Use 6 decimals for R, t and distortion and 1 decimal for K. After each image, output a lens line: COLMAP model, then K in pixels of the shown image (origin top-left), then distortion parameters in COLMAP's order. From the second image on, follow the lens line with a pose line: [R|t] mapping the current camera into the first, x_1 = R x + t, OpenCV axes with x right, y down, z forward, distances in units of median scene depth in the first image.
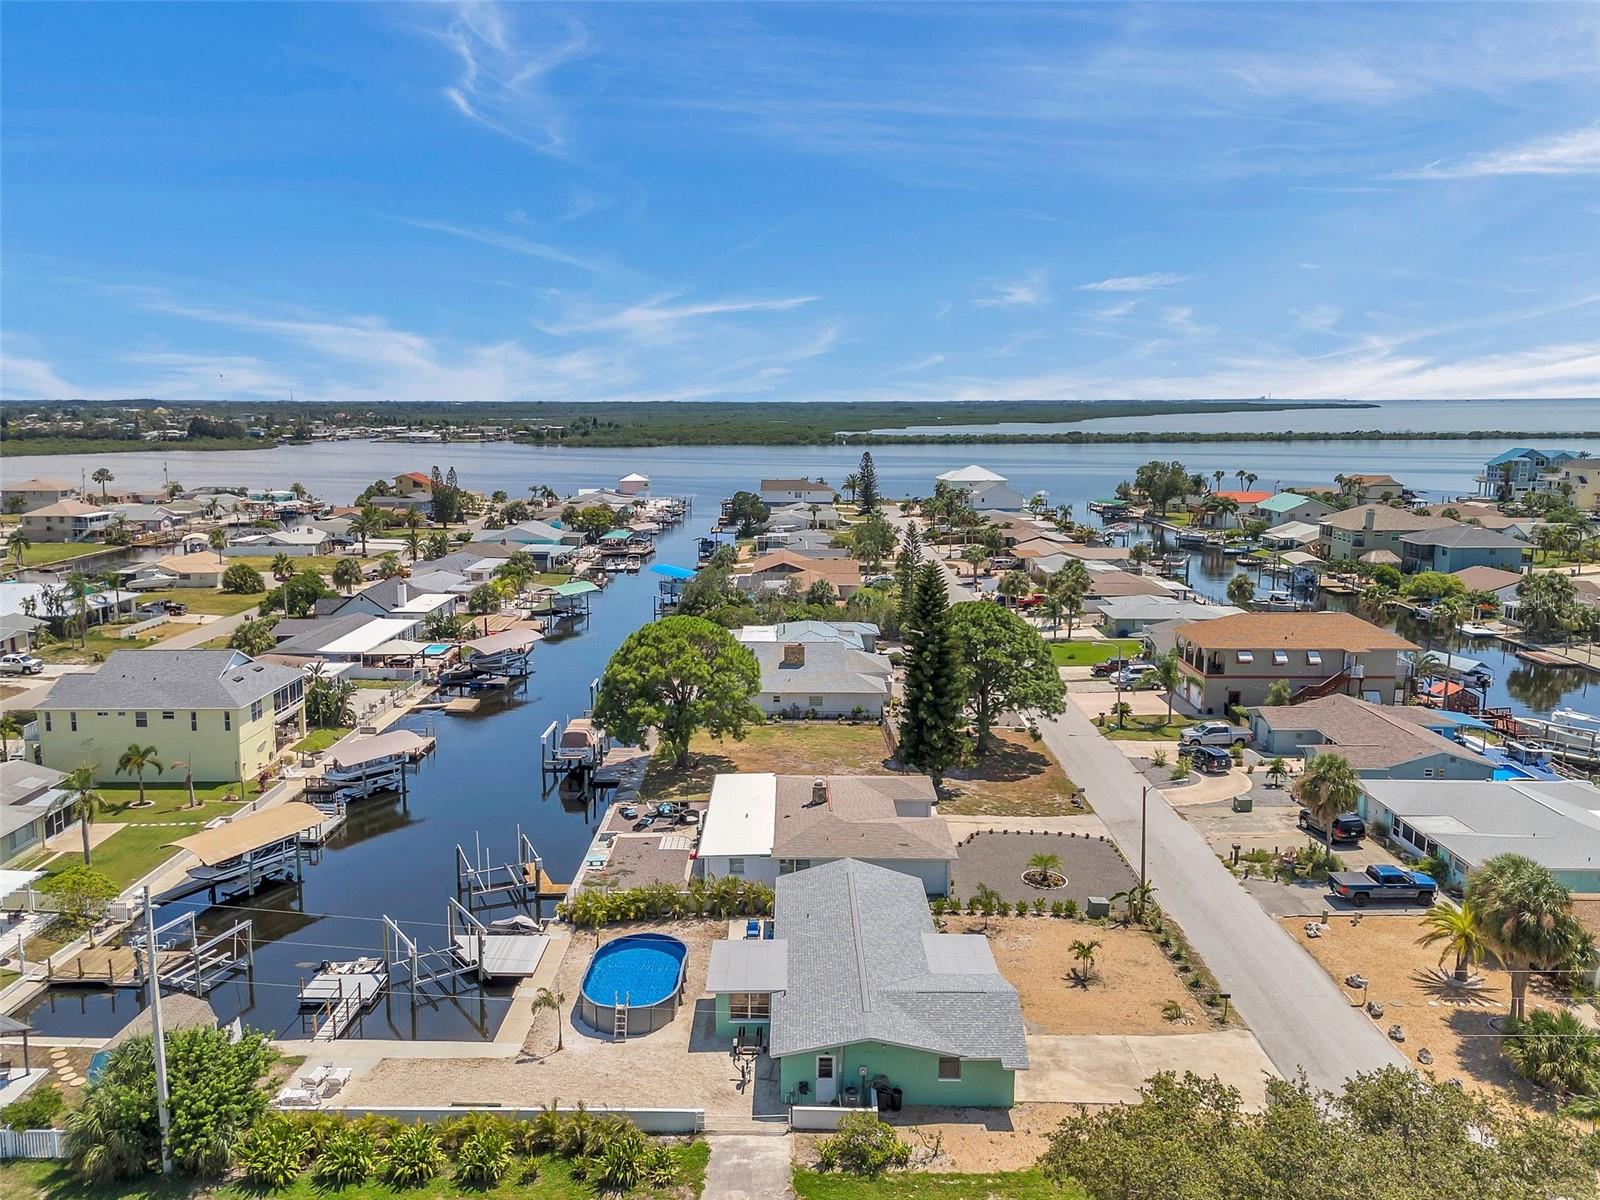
lens RADIAL K [[1190.2, 0, 775.5], [0, 1190.2, 588.6], [0, 0, 1]] dist [0.076315, -0.069033]
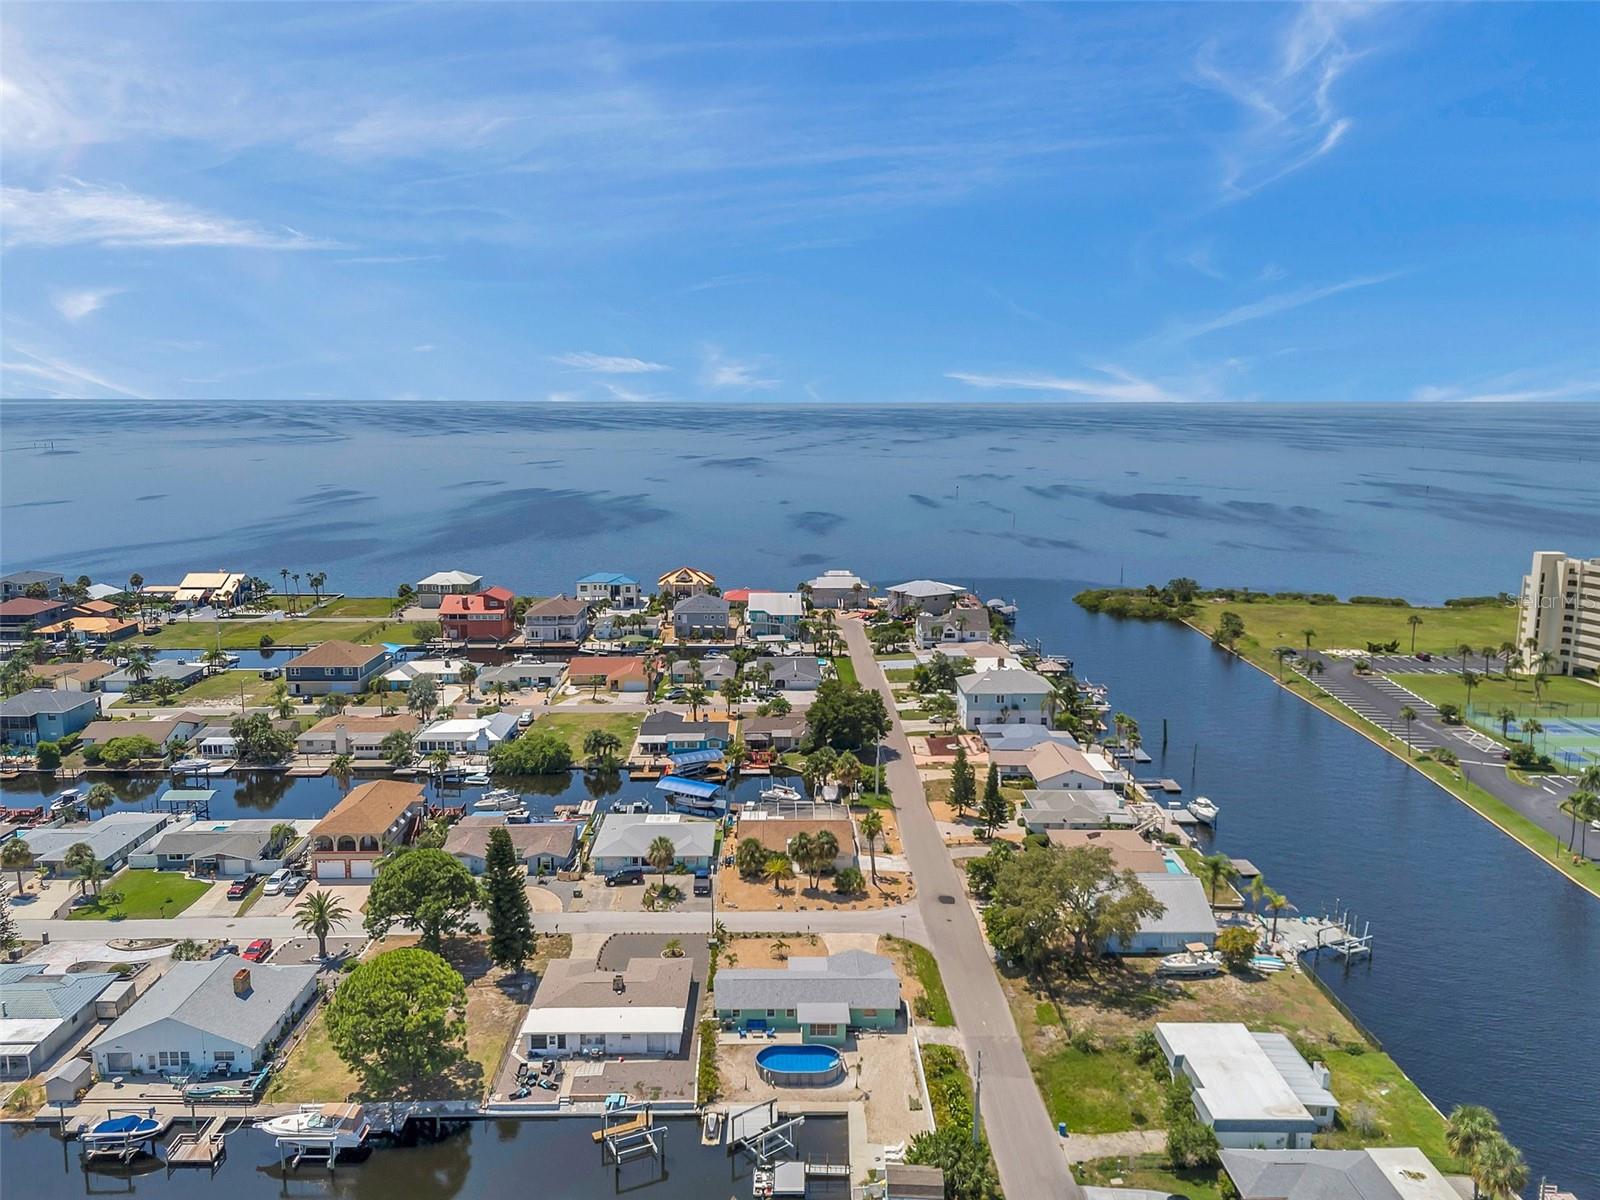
lens RADIAL K [[1198.2, 0, 789.9], [0, 1198.2, 600.5], [0, 0, 1]] dist [0.070882, -0.071754]
pose [[-0.035311, -0.163262, 0.985951, -1.350528], [0.152037, 0.974205, 0.166762, -0.506670], [-0.987744, 0.155789, -0.009578, 0.666533]]
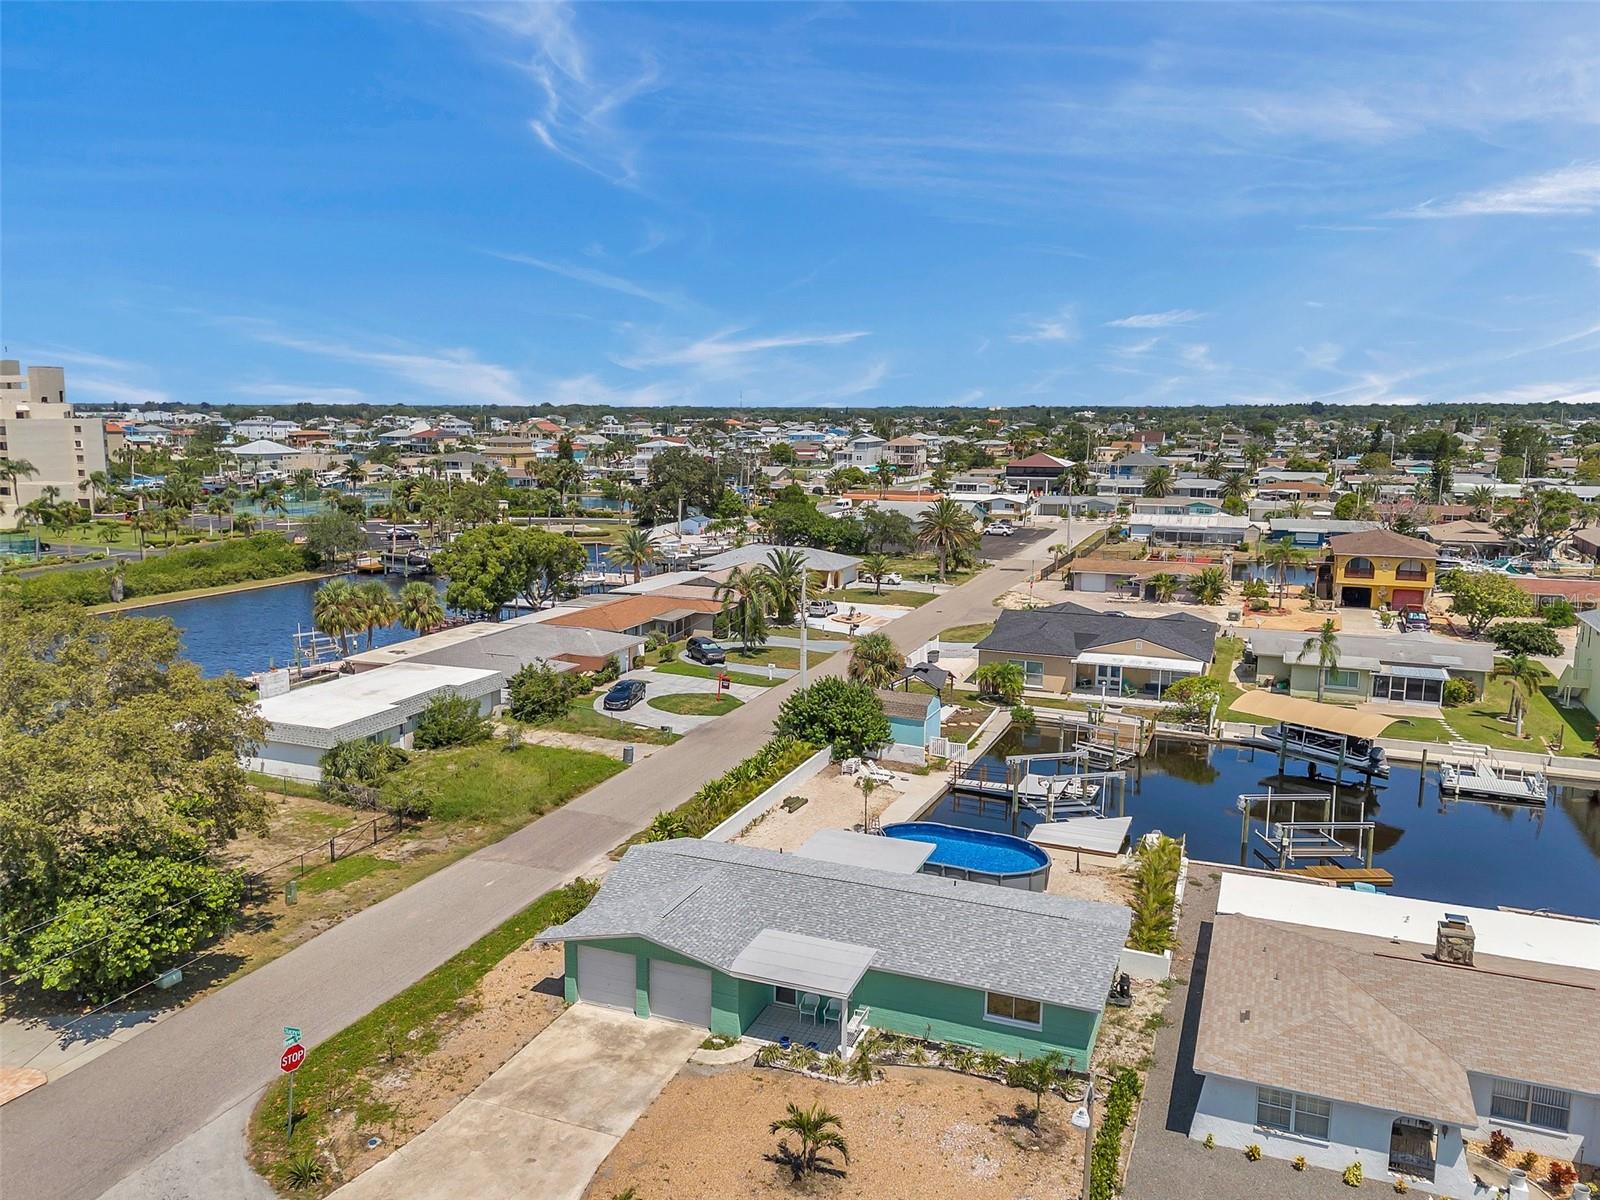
lens RADIAL K [[1190.2, 0, 775.5], [0, 1190.2, 588.6], [0, 0, 1]] dist [0.076315, -0.069033]
pose [[-0.366268, 0.142038, -0.919605, 0.530056], [-0.146261, 0.967208, 0.207645, -0.029423], [0.918943, 0.210556, -0.333483, 0.821442]]
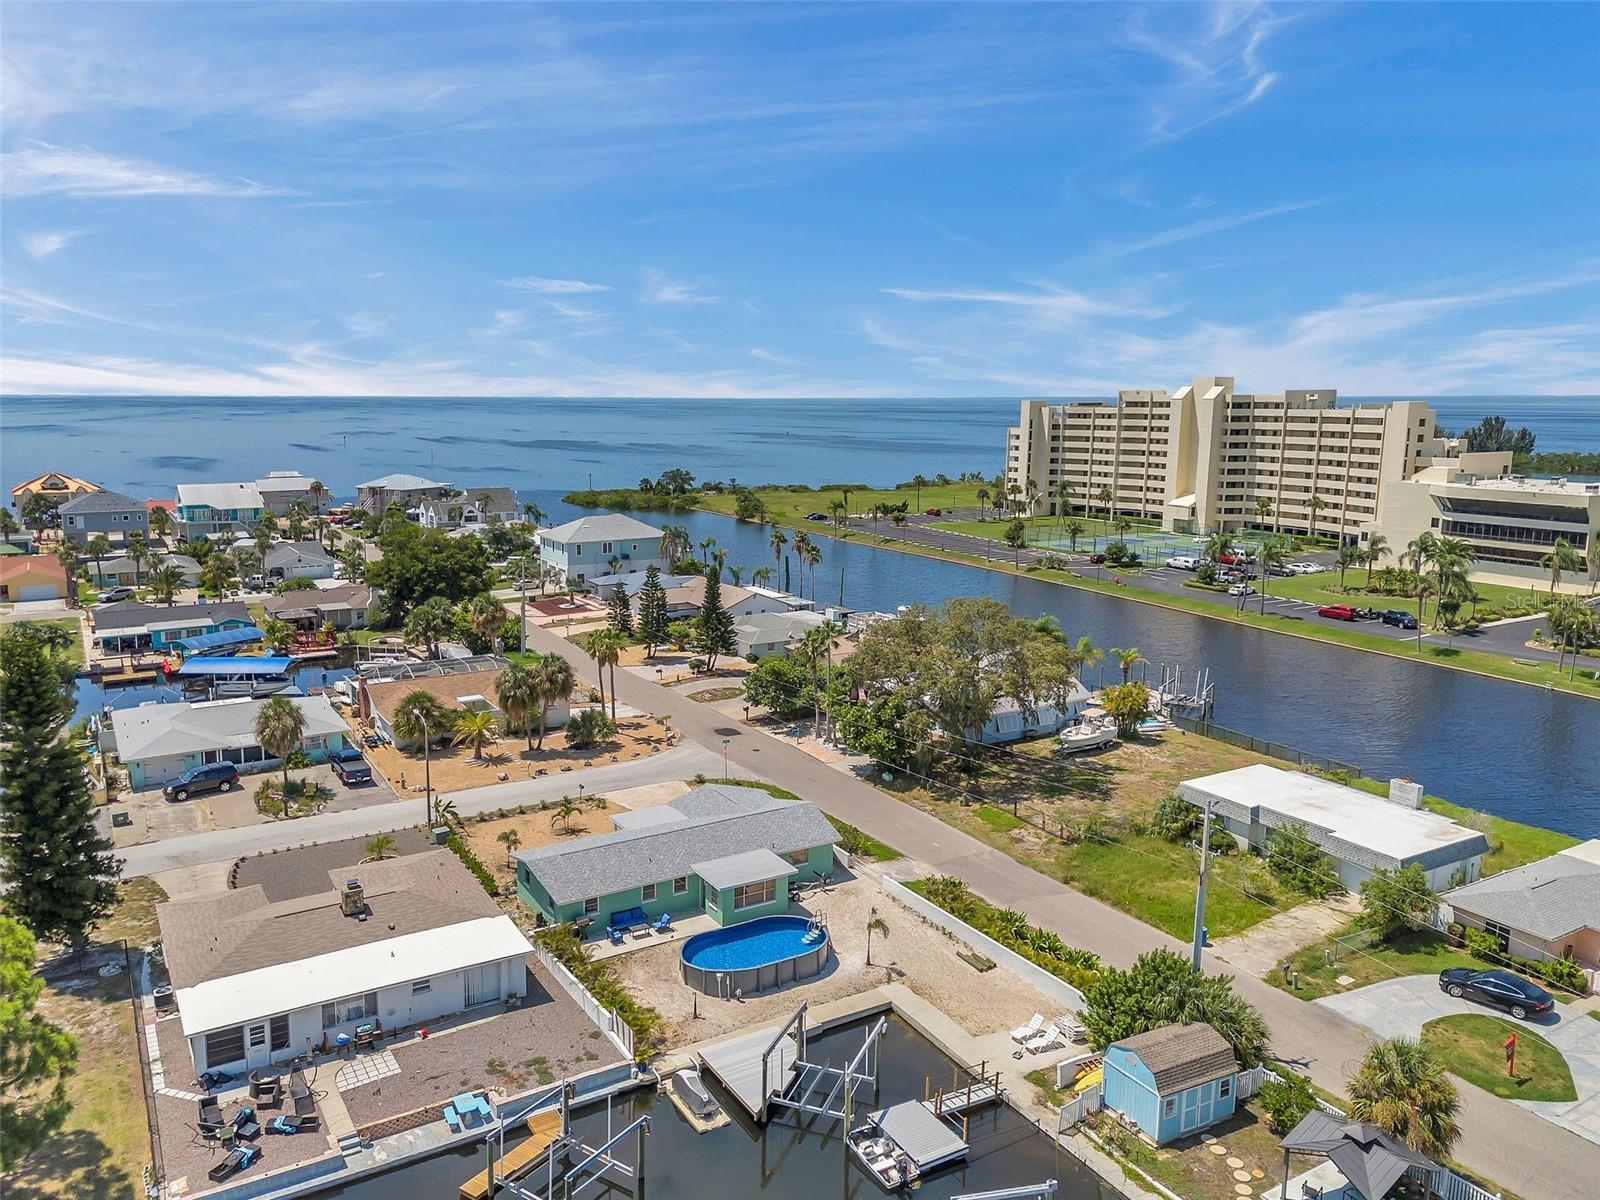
lens RADIAL K [[1187.9, 0, 762.3], [0, 1187.9, 579.5], [0, 0, 1]] dist [0.077908, -0.070754]
pose [[-0.524542, -0.127545, 0.841777, -0.689877], [0.132597, 0.964412, 0.228753, -0.162332], [-0.840995, 0.231608, -0.488963, 1.034972]]
